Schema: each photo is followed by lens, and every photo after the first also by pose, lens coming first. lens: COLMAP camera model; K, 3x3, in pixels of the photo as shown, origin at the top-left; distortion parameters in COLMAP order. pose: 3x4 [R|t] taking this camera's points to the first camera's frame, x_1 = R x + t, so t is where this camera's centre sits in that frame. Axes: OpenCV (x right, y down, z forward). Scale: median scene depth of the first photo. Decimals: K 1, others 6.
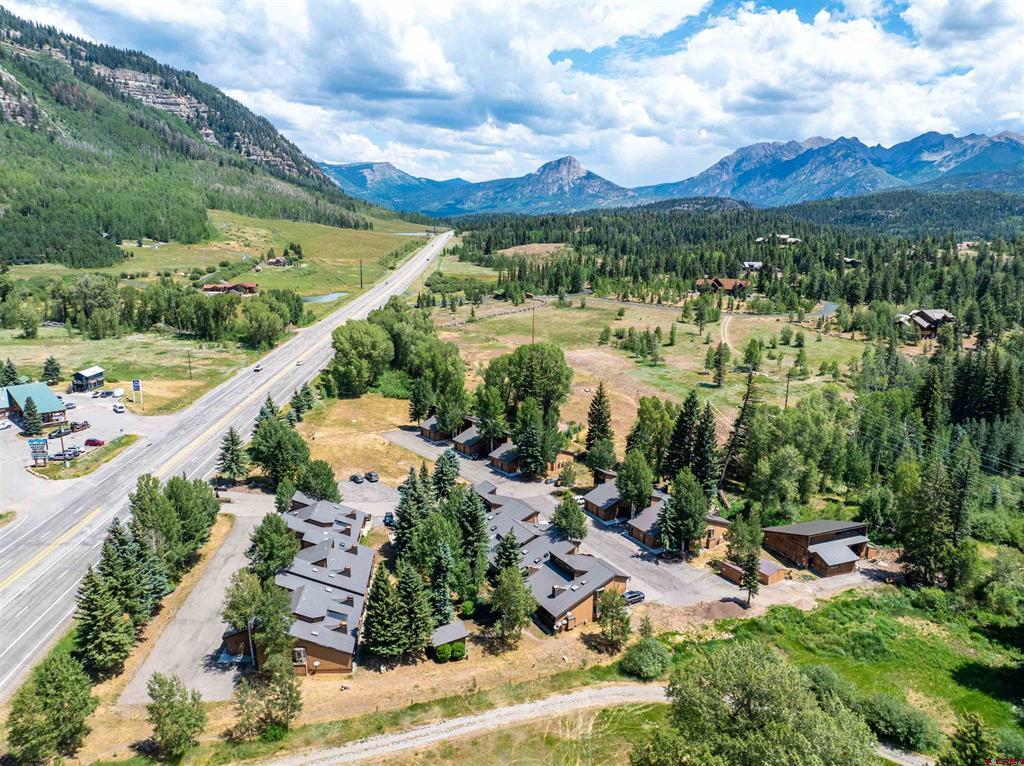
lens RADIAL K [[717.5, 0, 518.2], [0, 717.5, 385.3], [0, 0, 1]] dist [-0.044295, 0.009380]
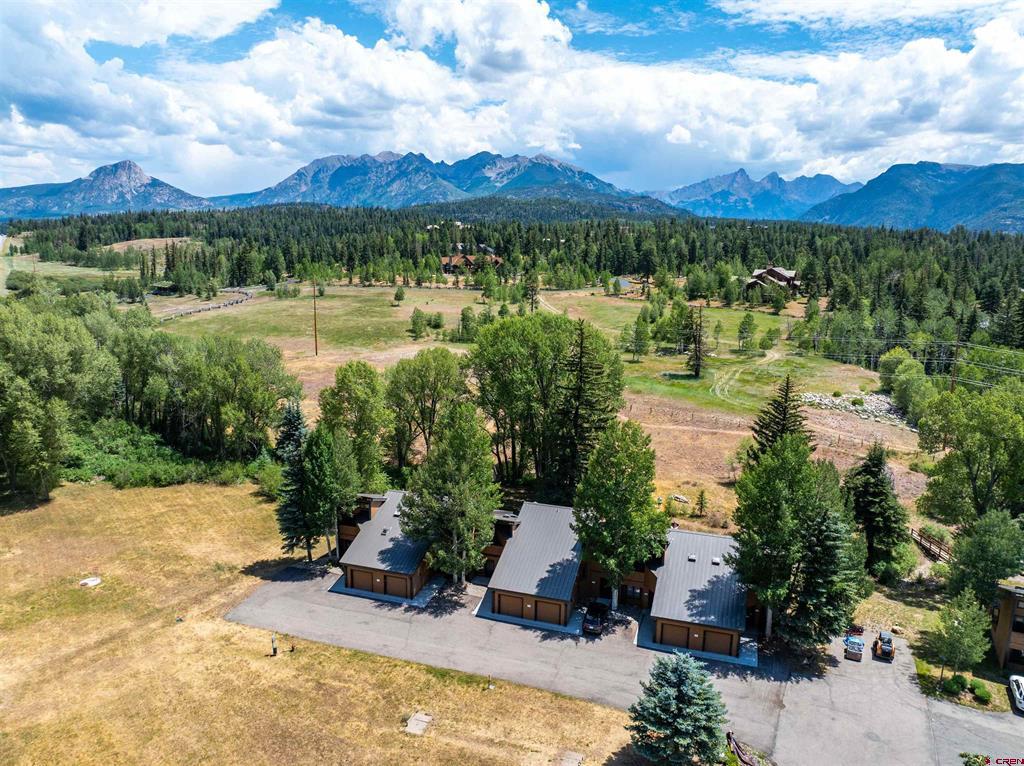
lens RADIAL K [[717.5, 0, 512.6], [0, 717.5, 376.0], [0, 0, 1]] dist [-0.044295, 0.009380]
pose [[0.848631, -0.102280, 0.519003, -0.042023], [0.117786, 0.993034, 0.003104, -0.004393], [-0.515705, 0.058497, 0.854767, 0.115393]]
